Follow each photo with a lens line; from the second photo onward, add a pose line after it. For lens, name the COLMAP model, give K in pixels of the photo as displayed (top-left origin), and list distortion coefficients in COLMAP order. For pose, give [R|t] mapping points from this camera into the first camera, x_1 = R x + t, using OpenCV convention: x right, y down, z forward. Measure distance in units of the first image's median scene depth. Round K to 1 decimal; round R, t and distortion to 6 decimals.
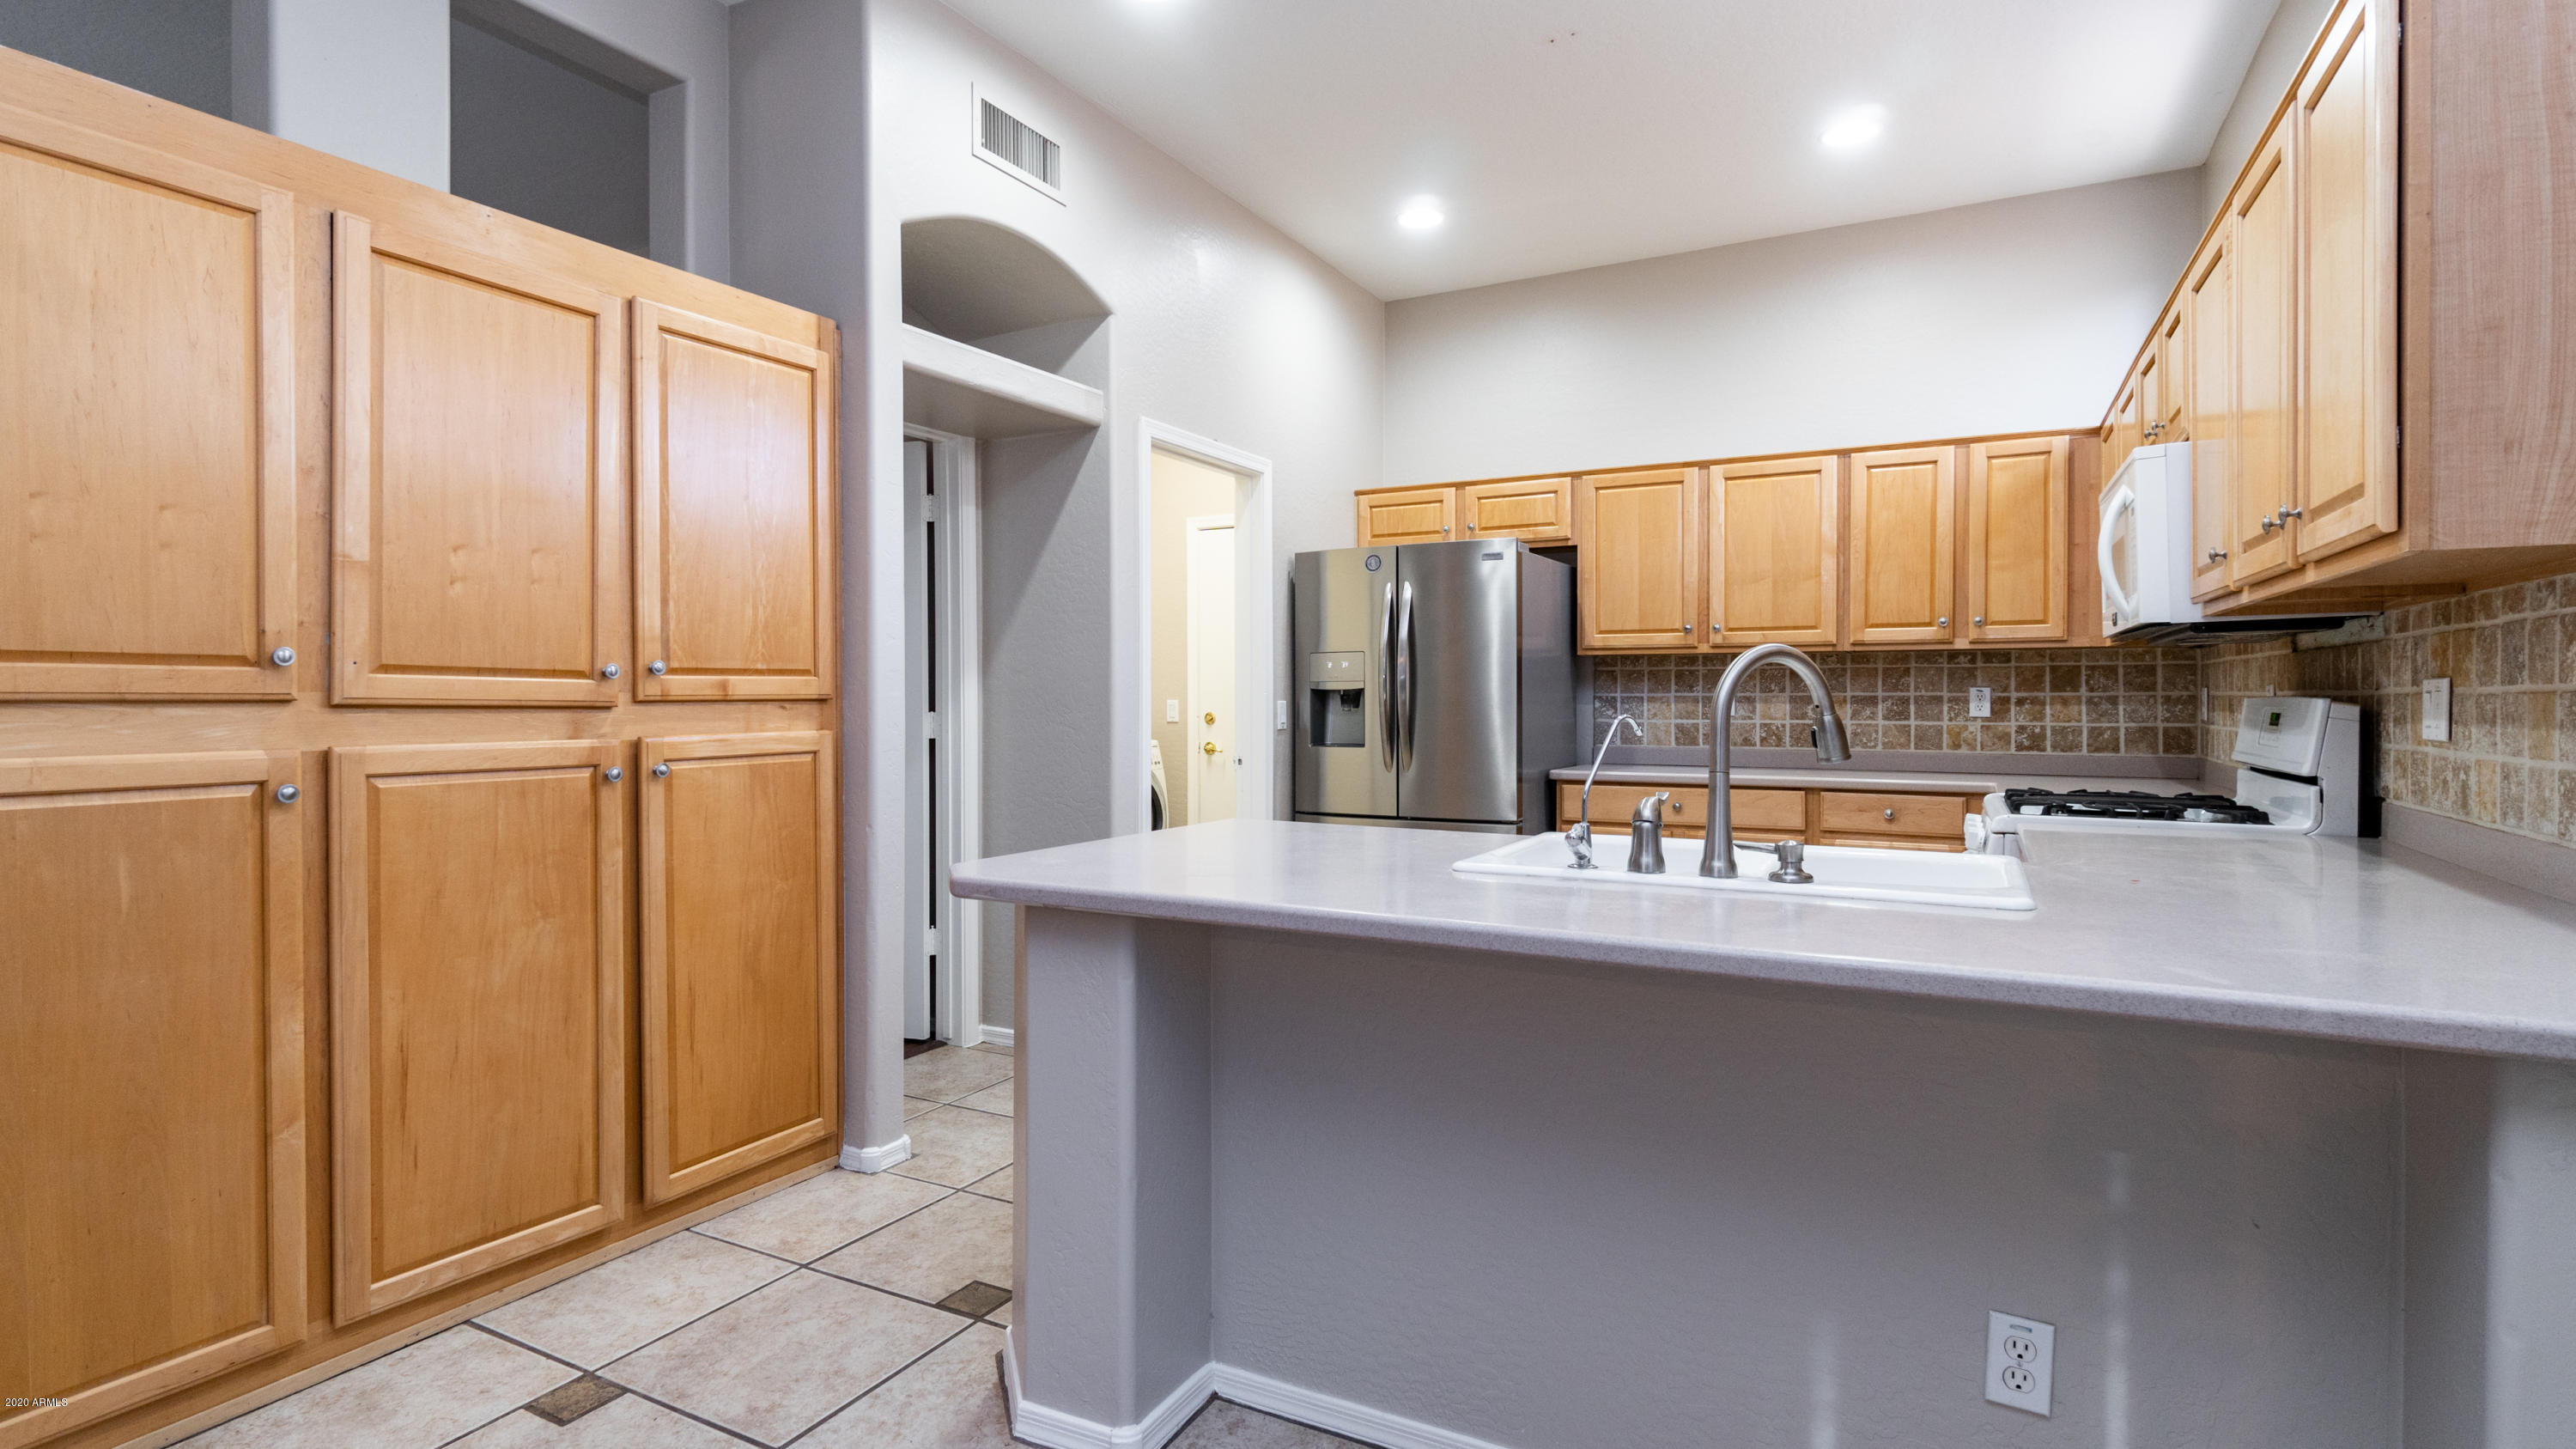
lens RADIAL K [[1237.3, 0, 1164.4], [0, 1237.3, 705.8], [0, 0, 1]] dist [-0.018603, 0.001162]
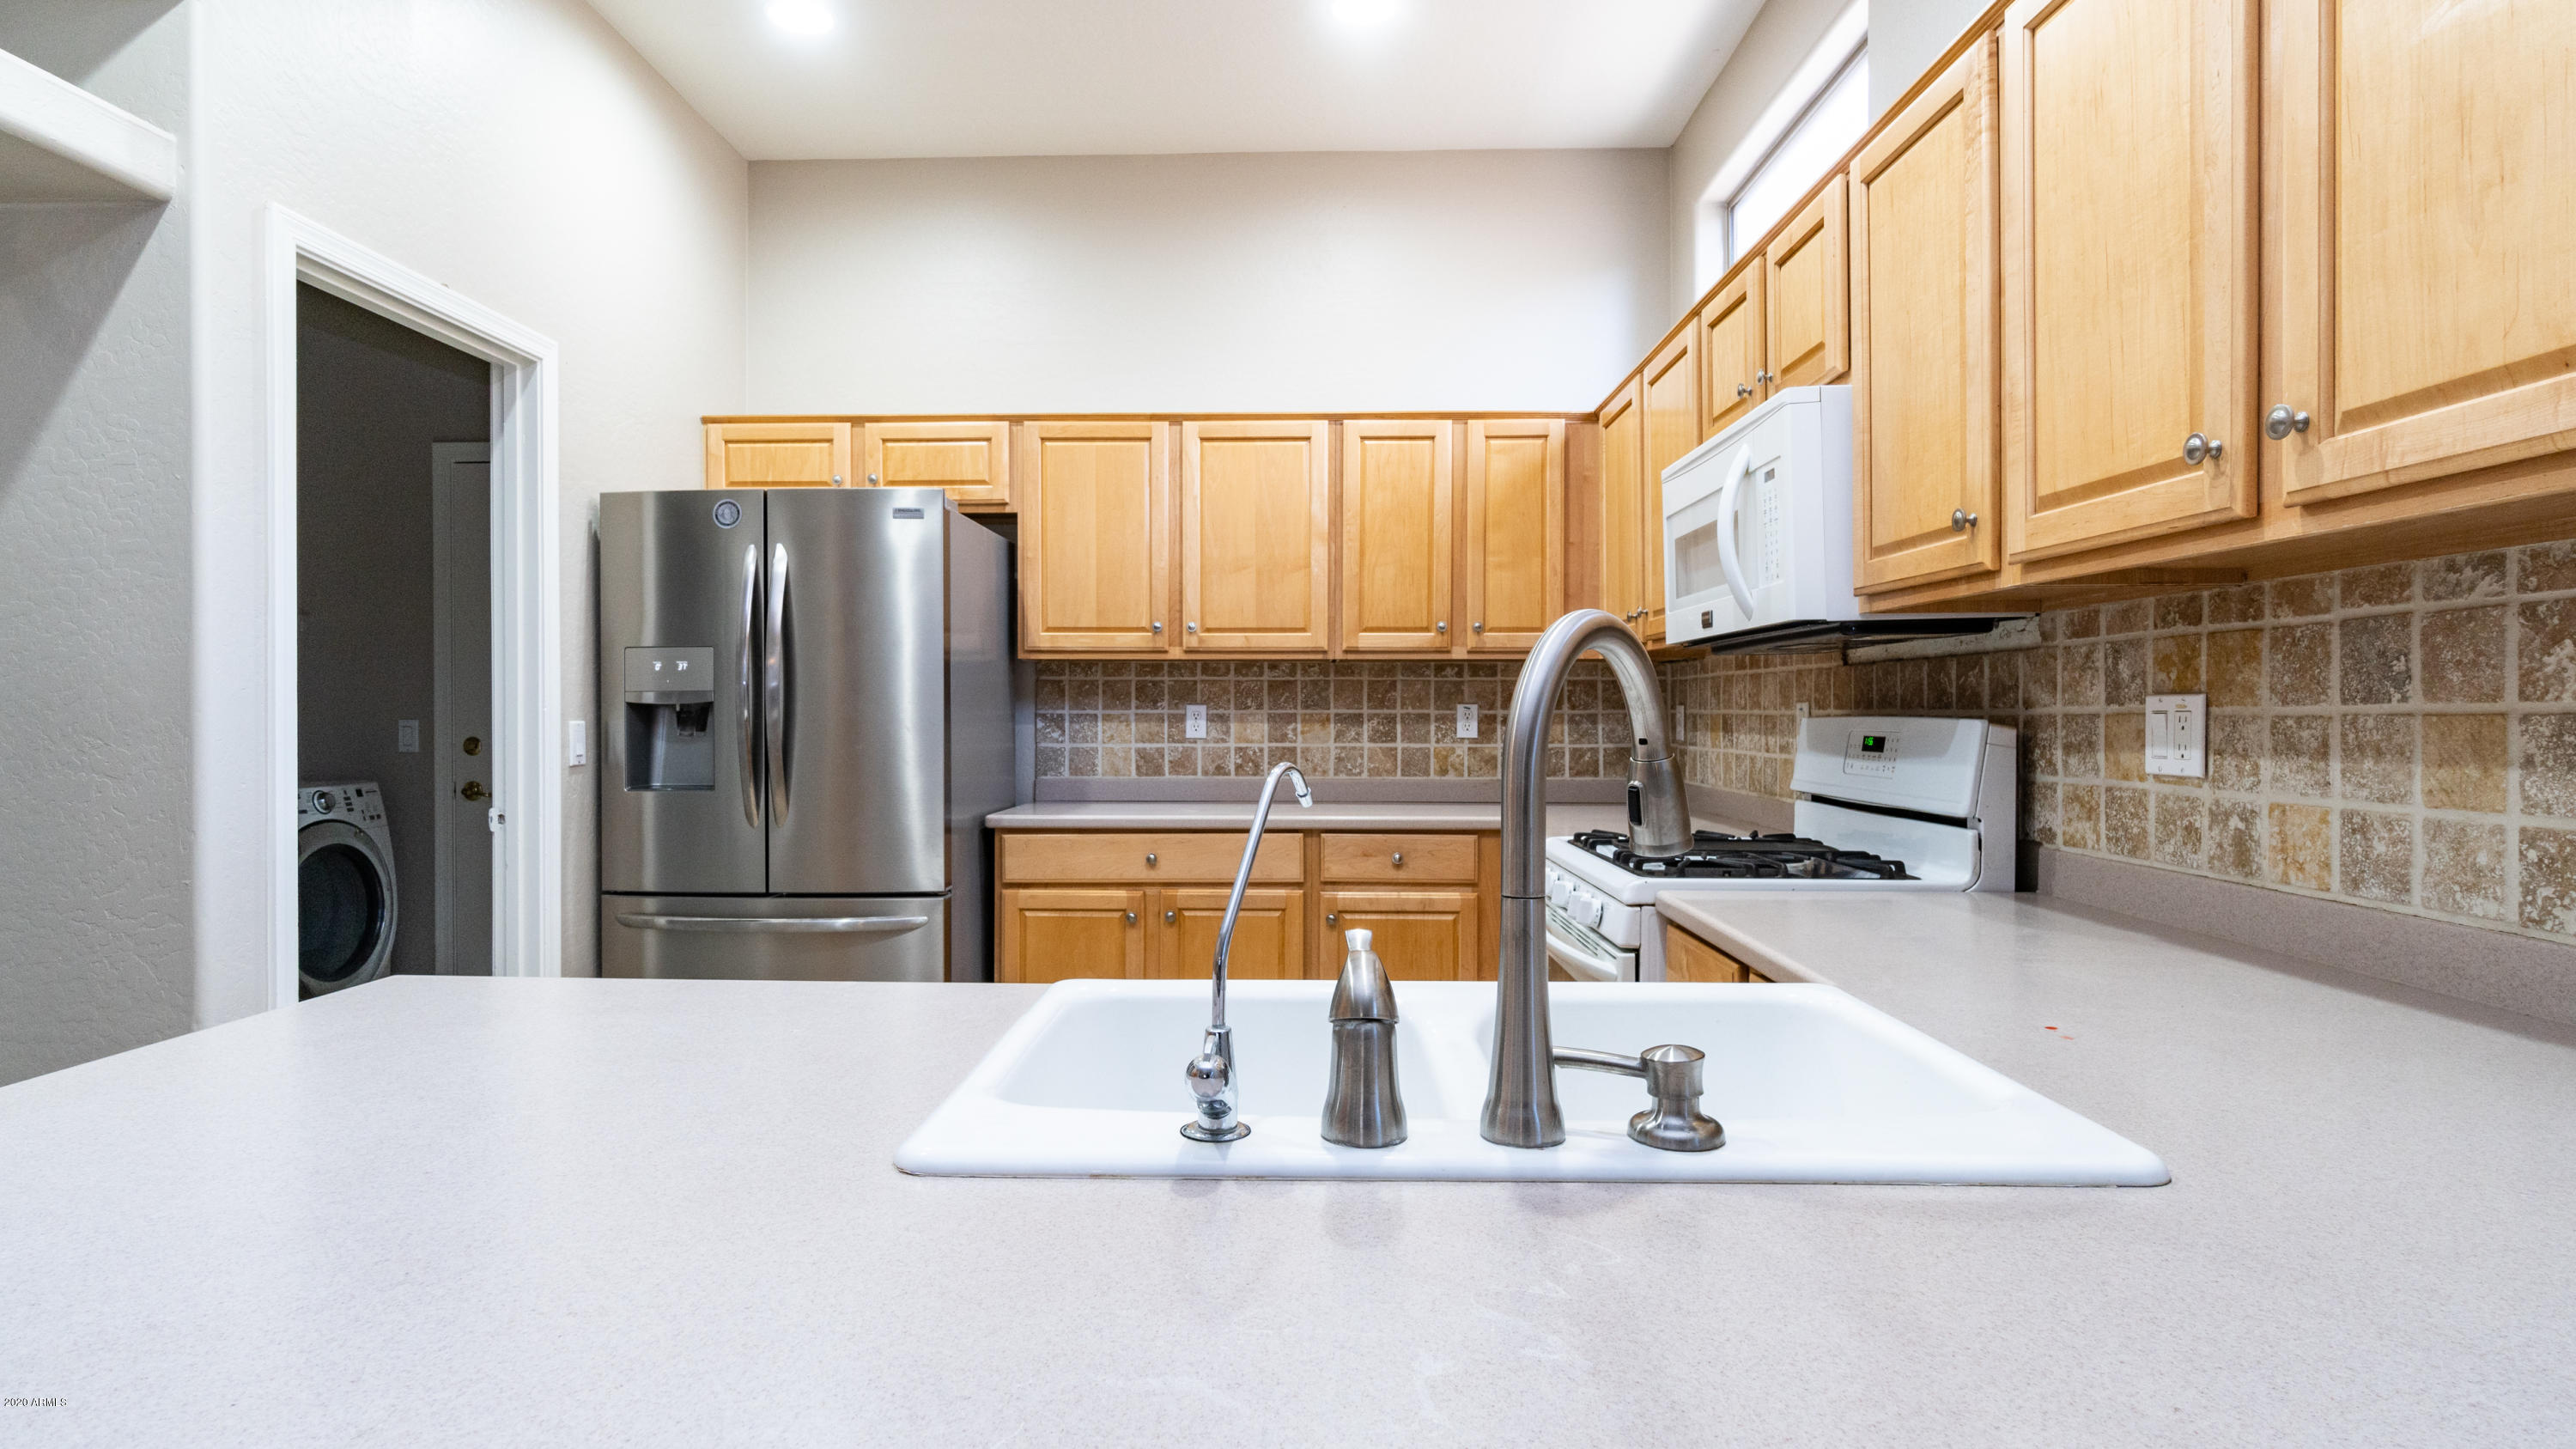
lens RADIAL K [[1305.1, 0, 1254.5], [0, 1305.1, 710.7], [0, 0, 1]] dist [-0.008768, 0.003405]
pose [[0.856793, 0.000431, 0.515661, 0.056344], [0.003579, 0.999971, -0.006784, -0.004415], [-0.515649, 0.007658, 0.856766, 0.283855]]
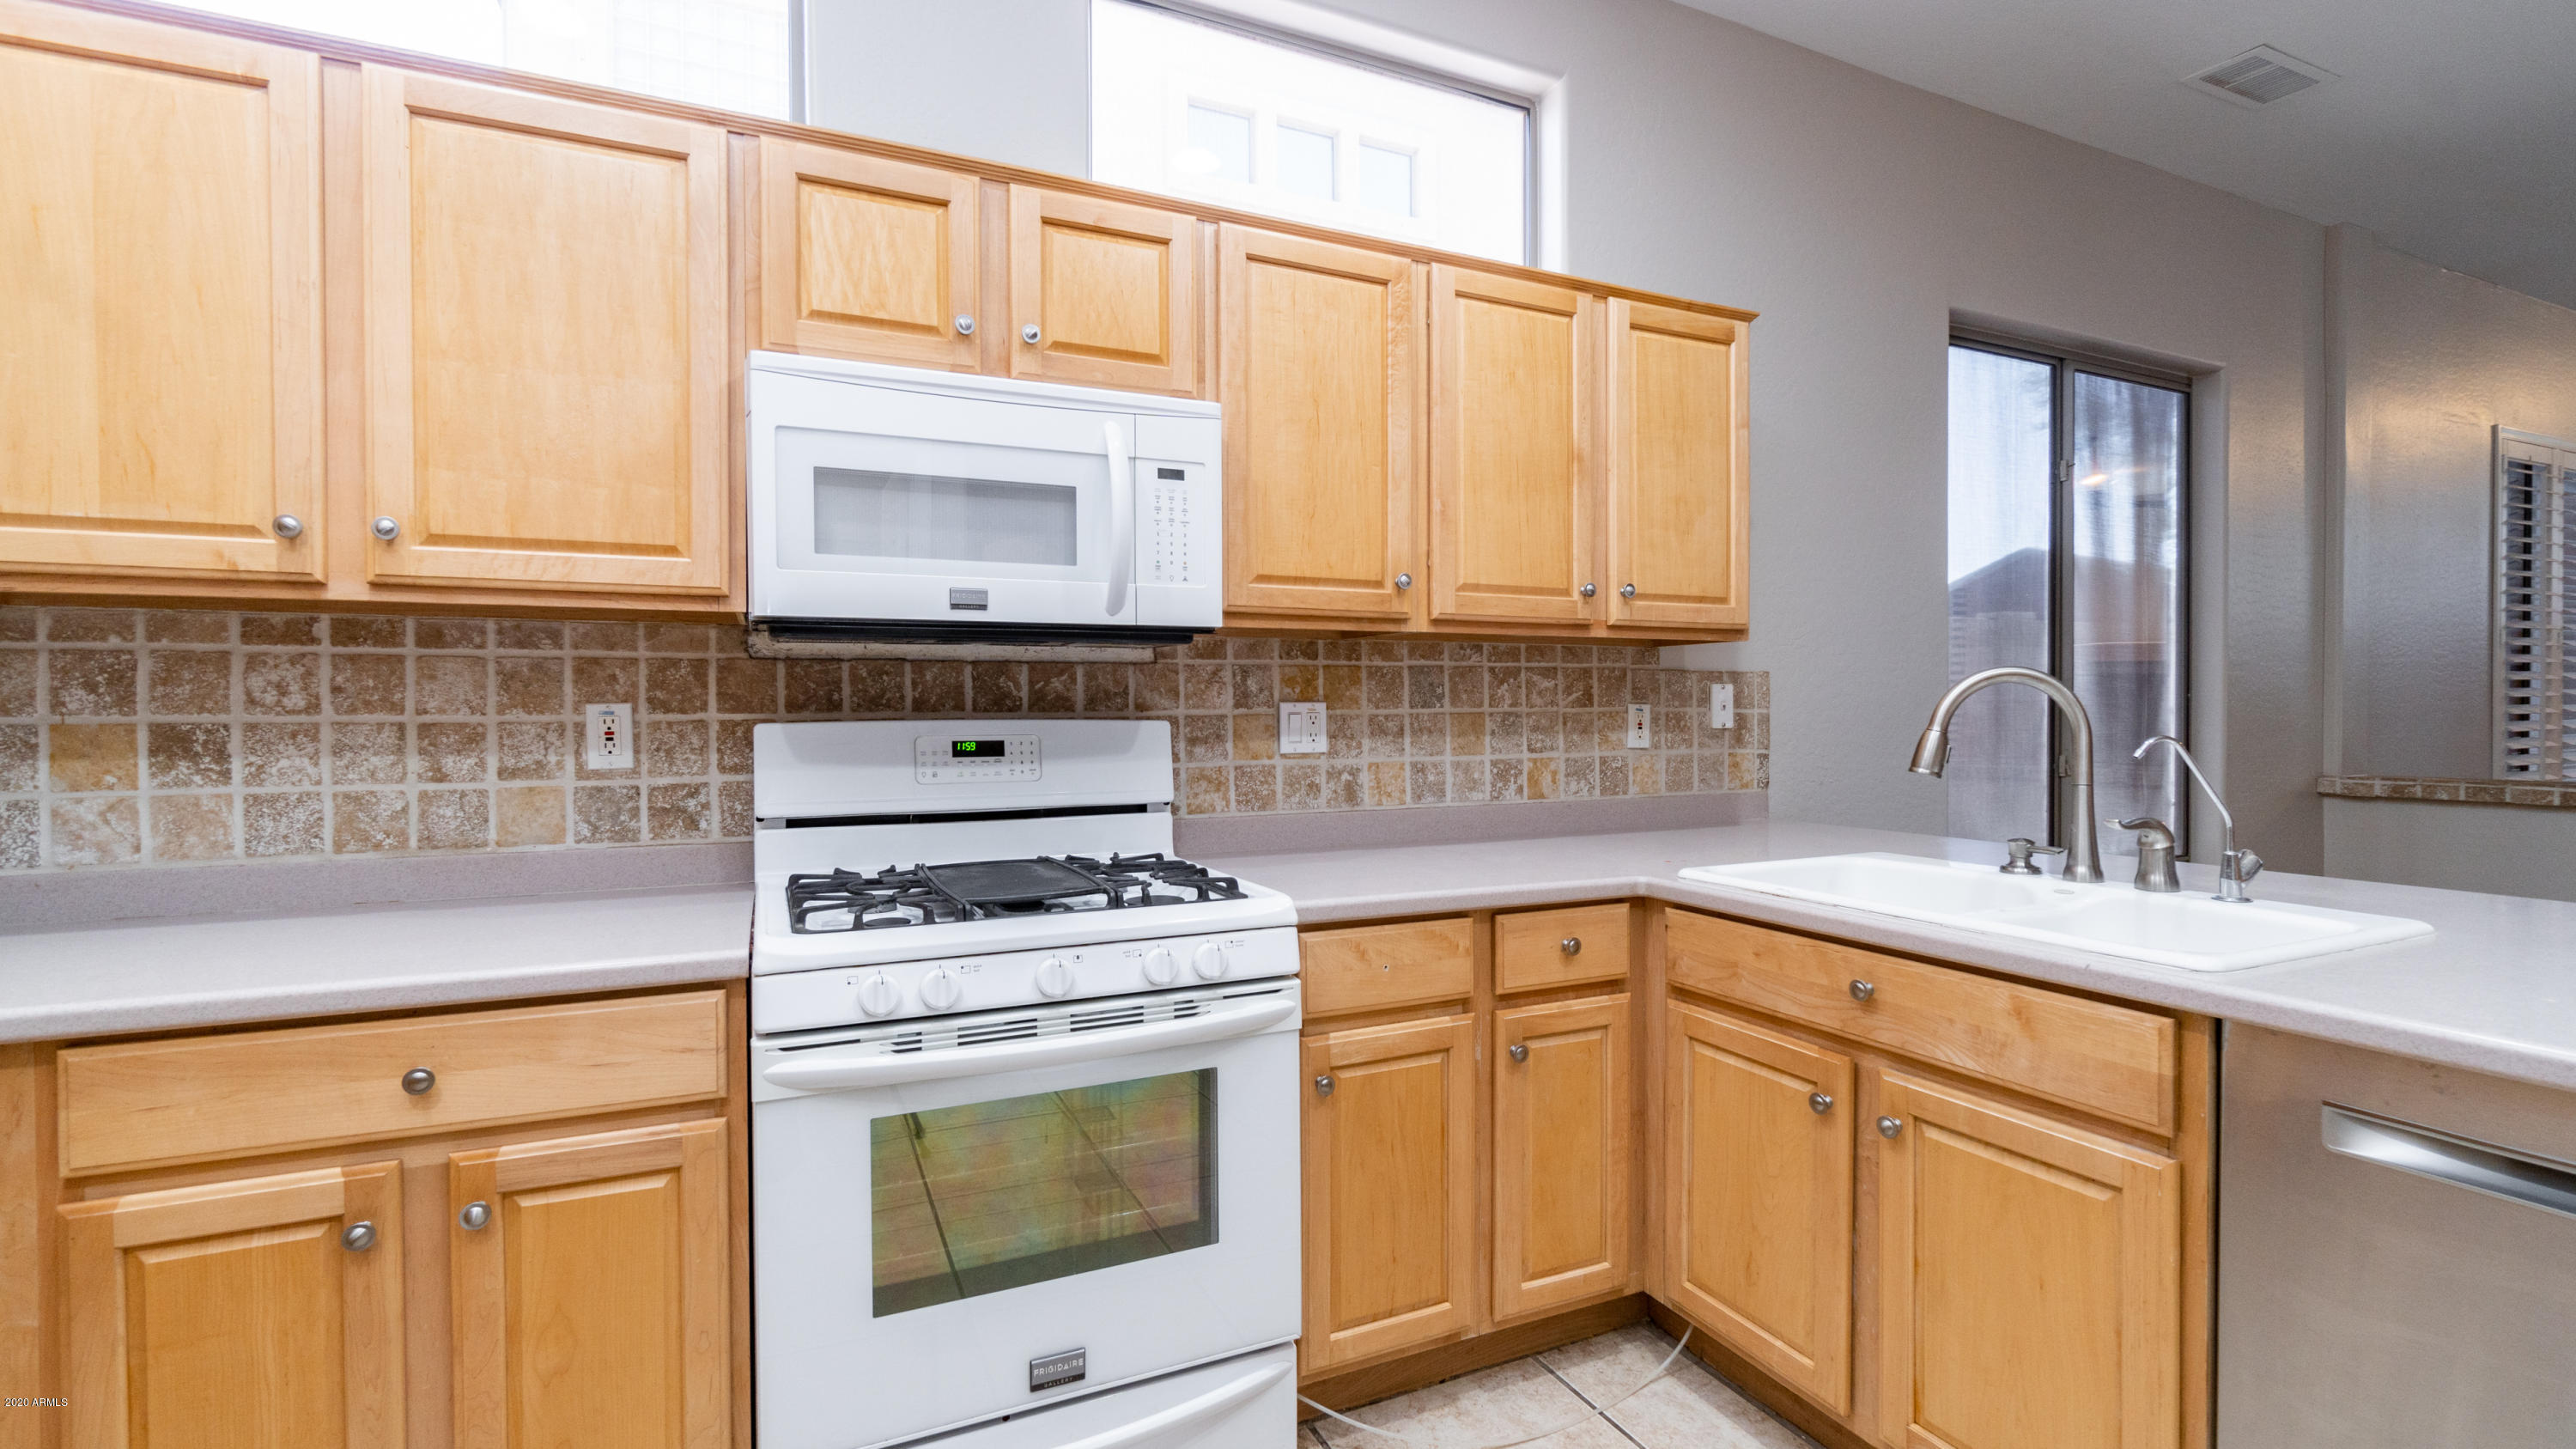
lens RADIAL K [[1148.5, 0, 1365.8], [0, 1148.5, 722.9], [0, 0, 1]] dist [-0.007319, 0.002028]
pose [[-0.867591, -0.001237, 0.497276, 0.199106], [0.008220, 0.999825, 0.016828, -0.010077], [-0.497210, 0.018687, -0.867429, 0.948773]]
